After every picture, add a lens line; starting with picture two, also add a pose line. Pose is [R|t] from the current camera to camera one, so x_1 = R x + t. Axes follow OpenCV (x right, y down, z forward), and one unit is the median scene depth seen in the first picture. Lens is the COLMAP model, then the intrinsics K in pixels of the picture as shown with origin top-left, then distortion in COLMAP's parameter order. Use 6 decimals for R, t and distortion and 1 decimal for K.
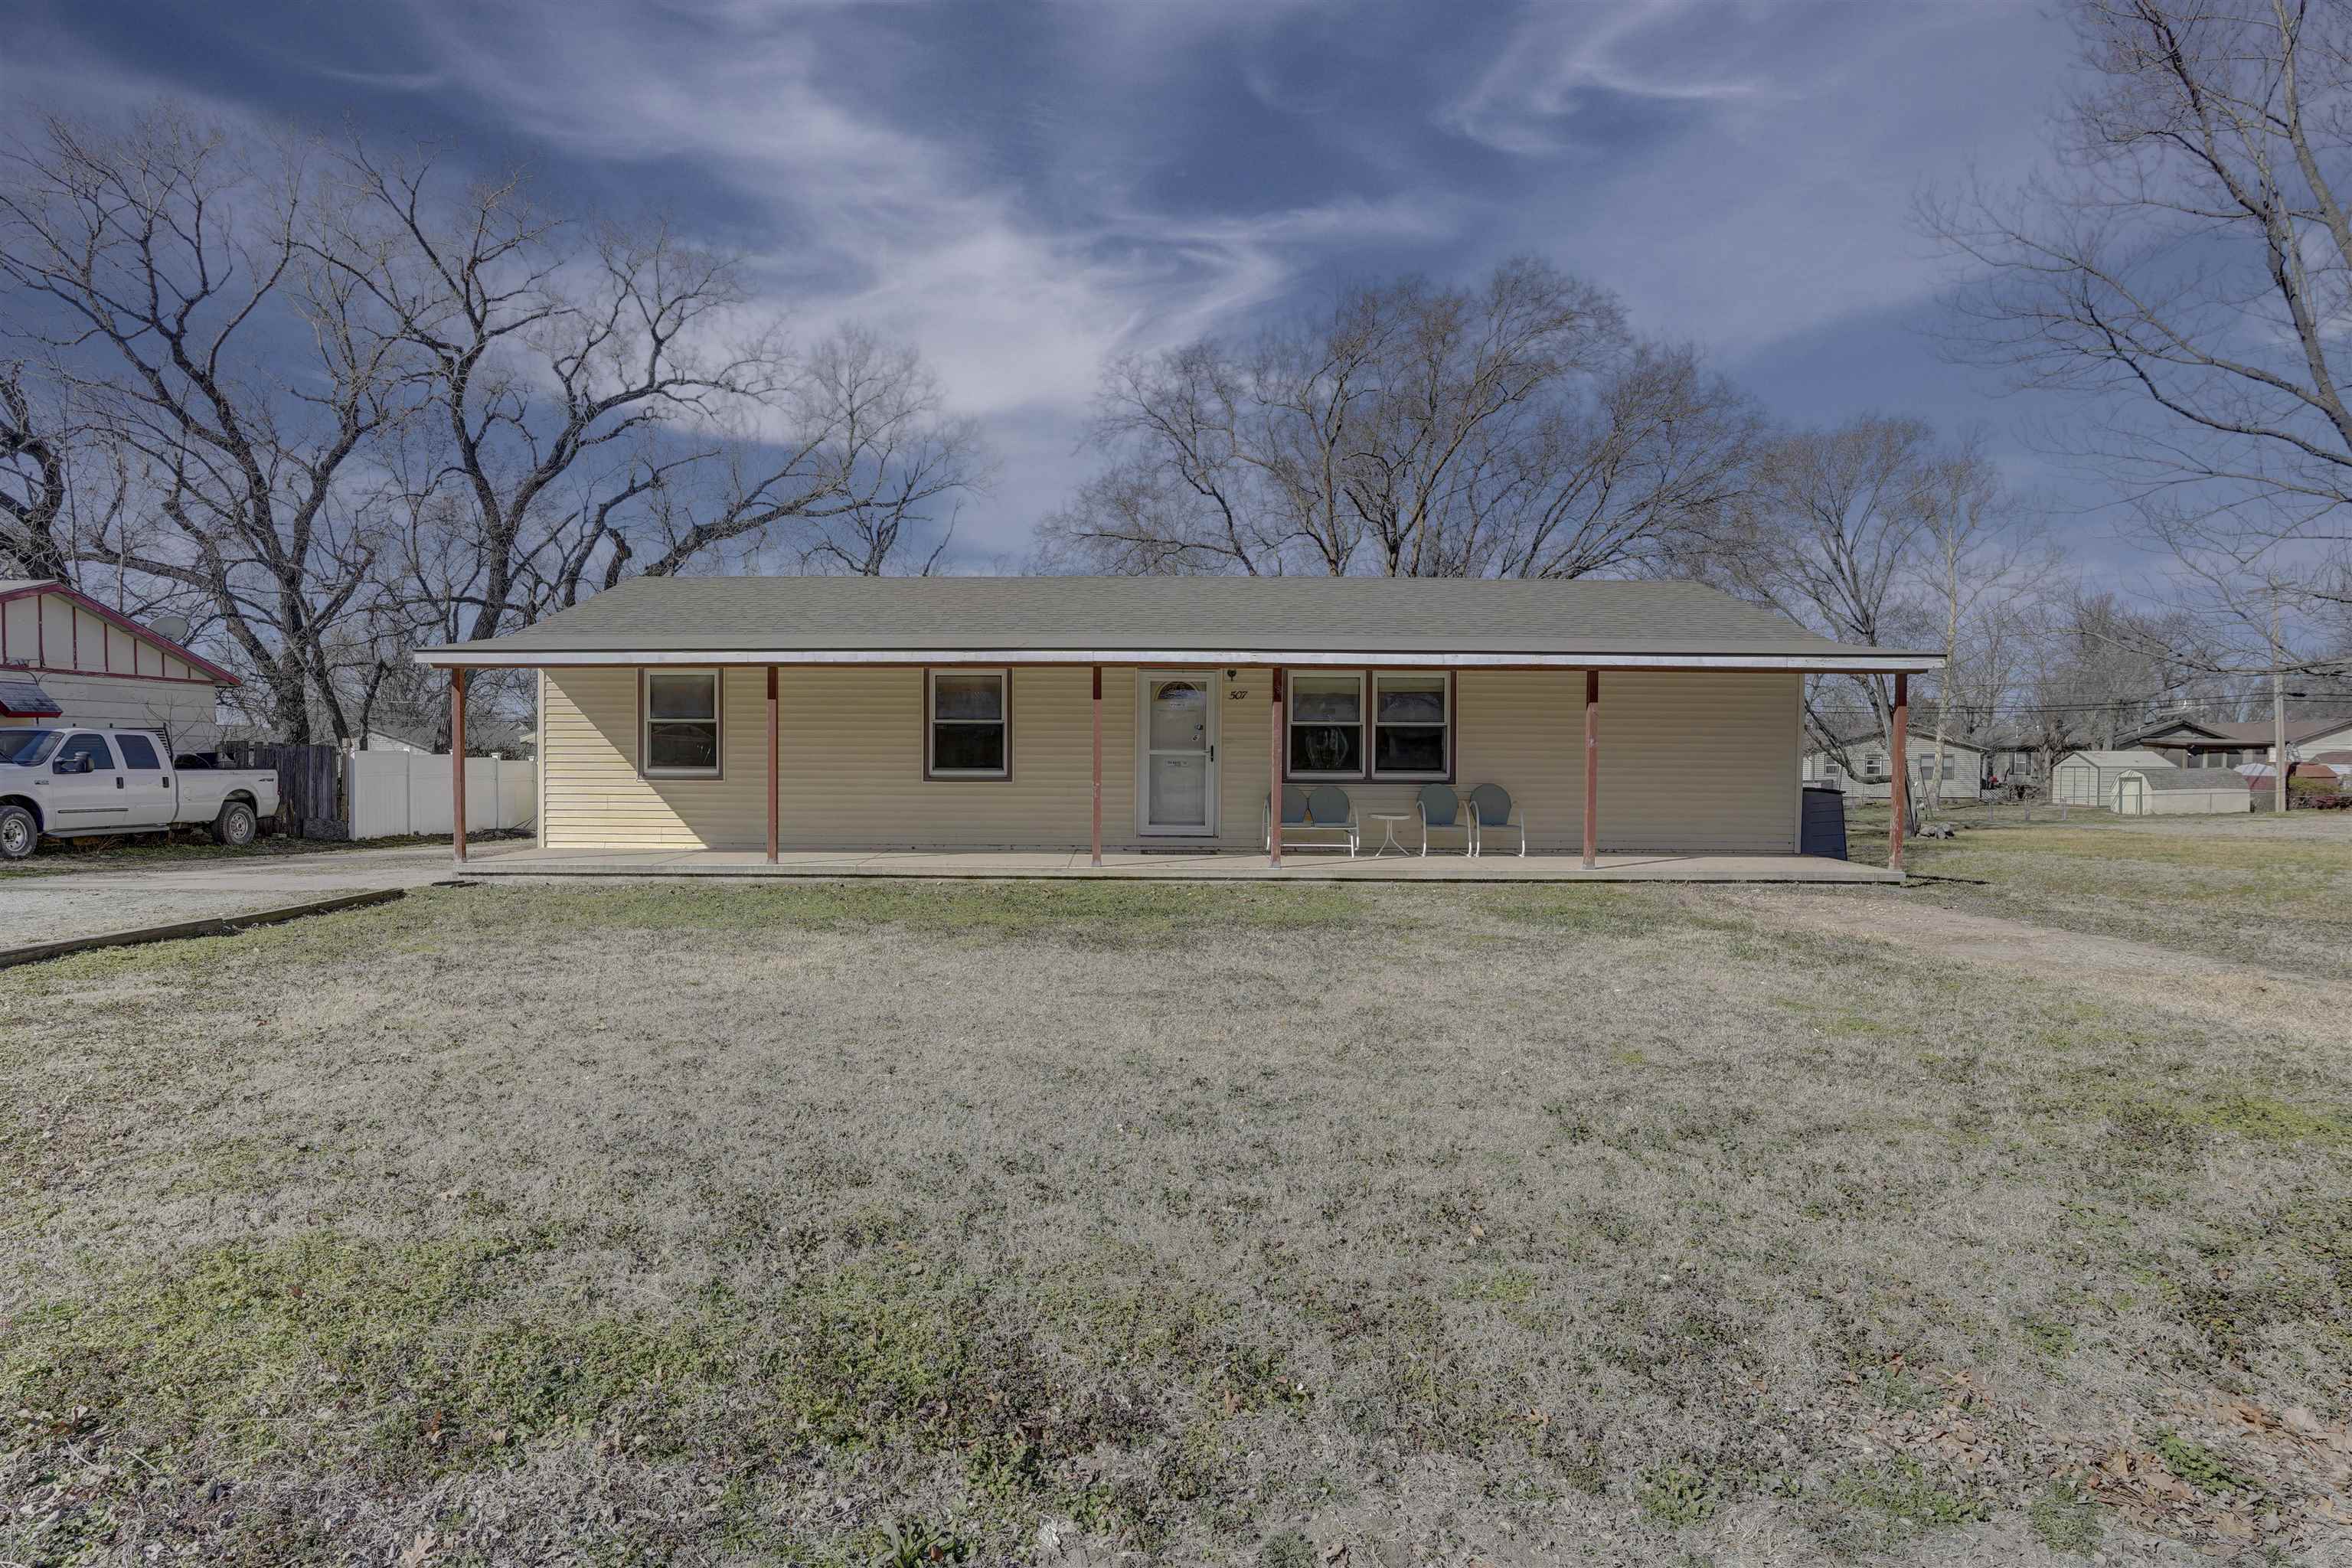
lens RADIAL K [[1277.6, 0, 1116.0], [0, 1277.6, 786.8], [0, 0, 1]] dist [-0.021329, 0.001222]
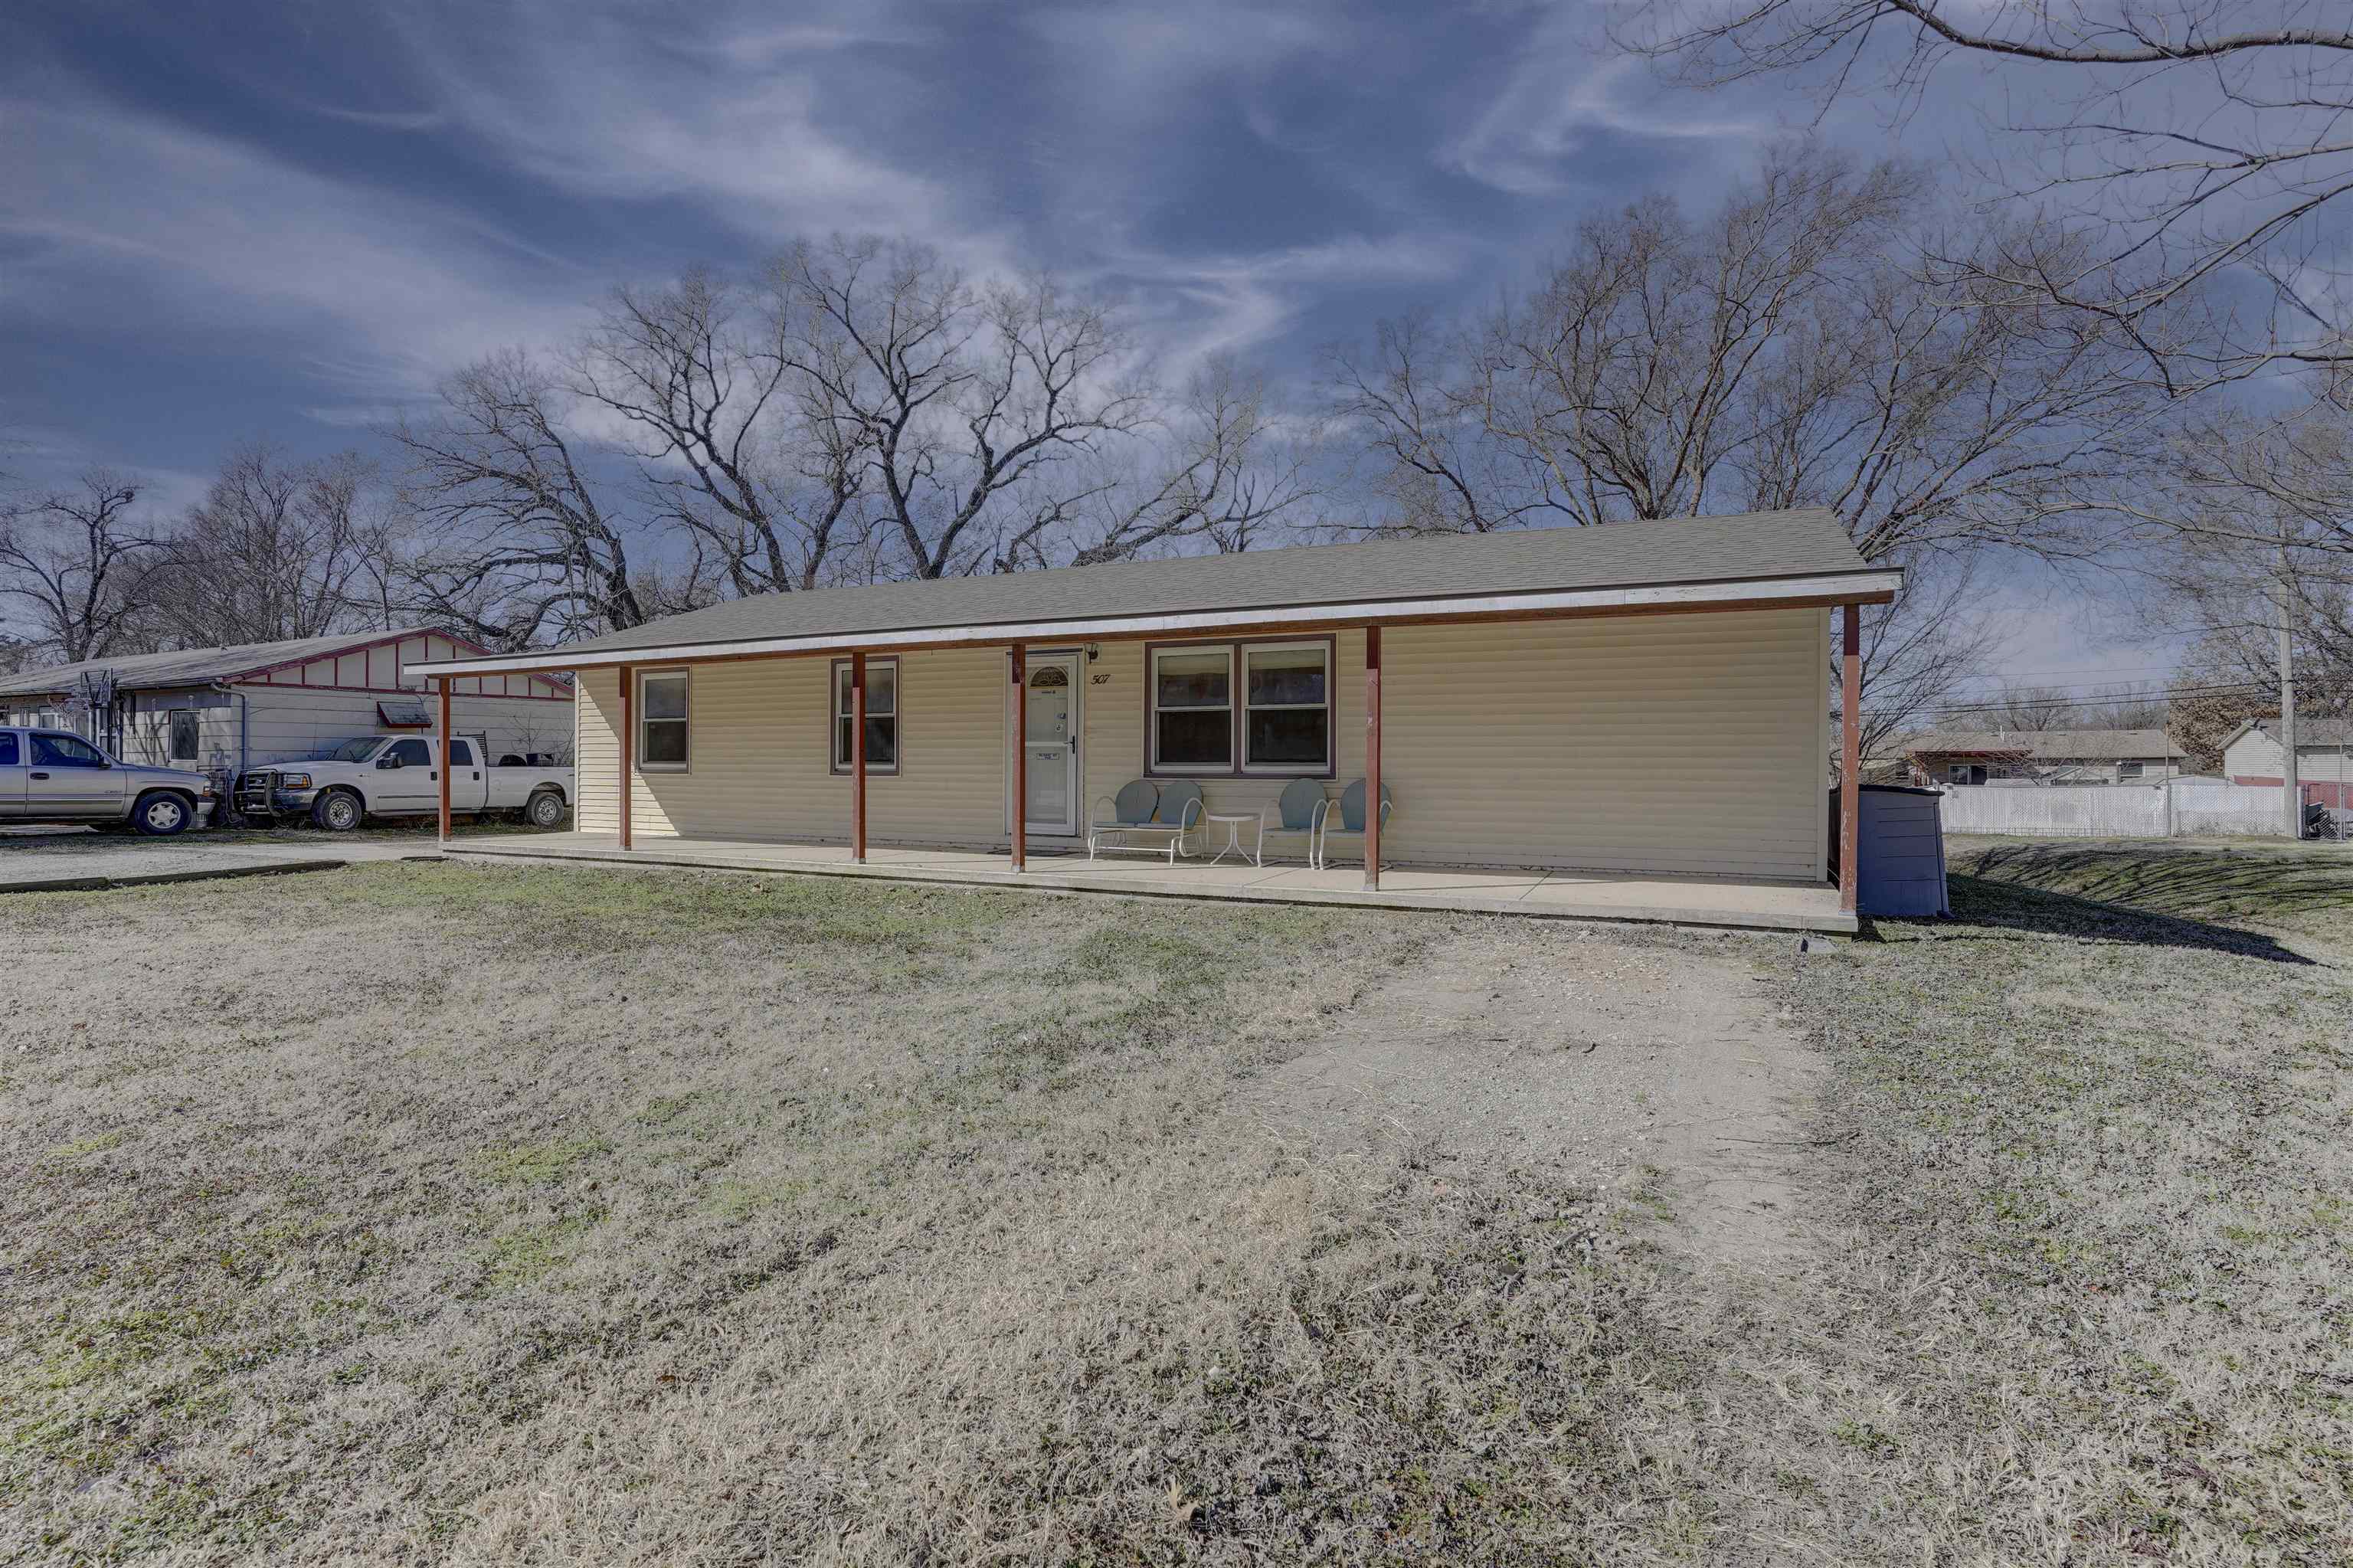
lens RADIAL K [[1177.2, 0, 1178.0], [0, 1177.2, 776.5], [0, 0, 1]] dist [-0.058198, 0.028530]
pose [[0.899778, 0.002077, -0.436343, 0.427163], [-0.006510, 0.999941, -0.008663, 0.002780], [0.436299, 0.010635, 0.899739, 0.237591]]
